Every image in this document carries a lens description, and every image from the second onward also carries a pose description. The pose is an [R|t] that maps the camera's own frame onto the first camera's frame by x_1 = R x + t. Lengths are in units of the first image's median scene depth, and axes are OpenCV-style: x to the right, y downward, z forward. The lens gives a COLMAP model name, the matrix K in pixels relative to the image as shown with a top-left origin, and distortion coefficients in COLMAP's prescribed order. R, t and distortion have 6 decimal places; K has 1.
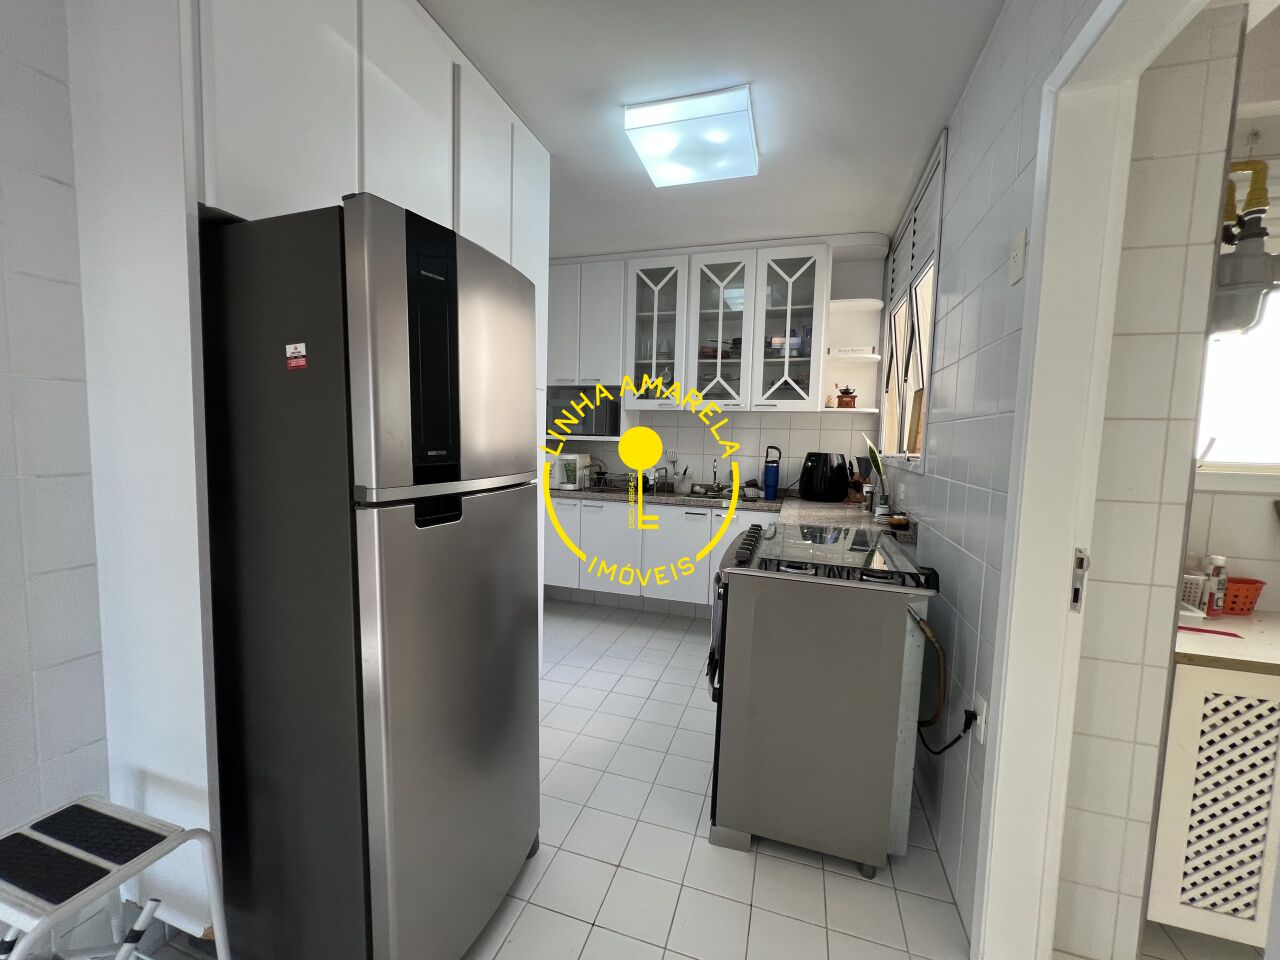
lens RADIAL K [[514.9, 0, 640.0], [0, 514.9, 480.0], [0, 0, 1]] dist [0.000102, 0.000277]
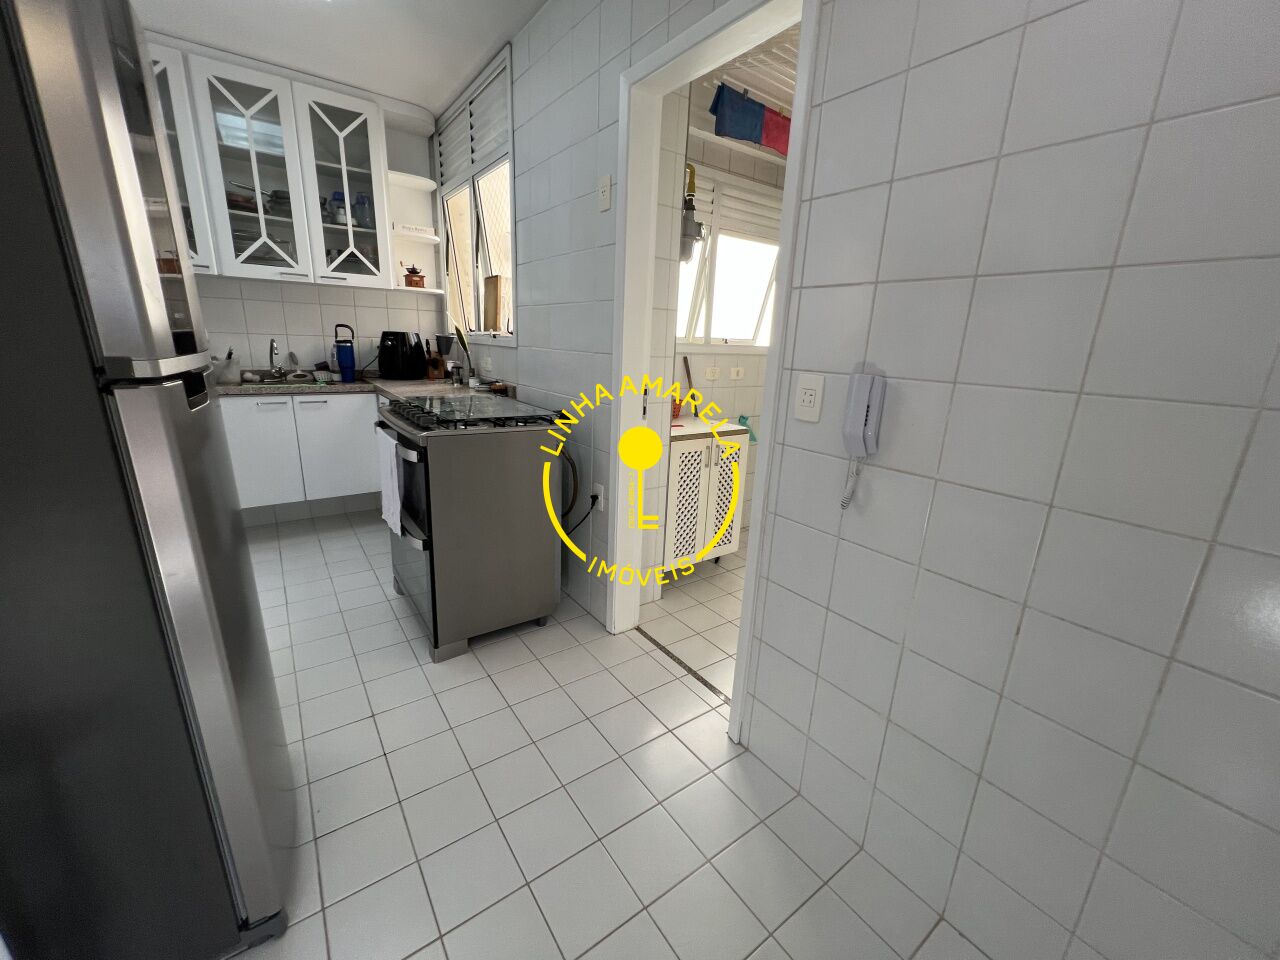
lens RADIAL K [[514.9, 0, 640.0], [0, 514.9, 480.0], [0, 0, 1]] dist [0.000102, 0.000277]
pose [[0.598894, -0.216550, 0.770994, -0.220571], [0.044196, 0.970216, 0.238175, 0.011323], [-0.799607, -0.108566, 0.590628, -0.026591]]
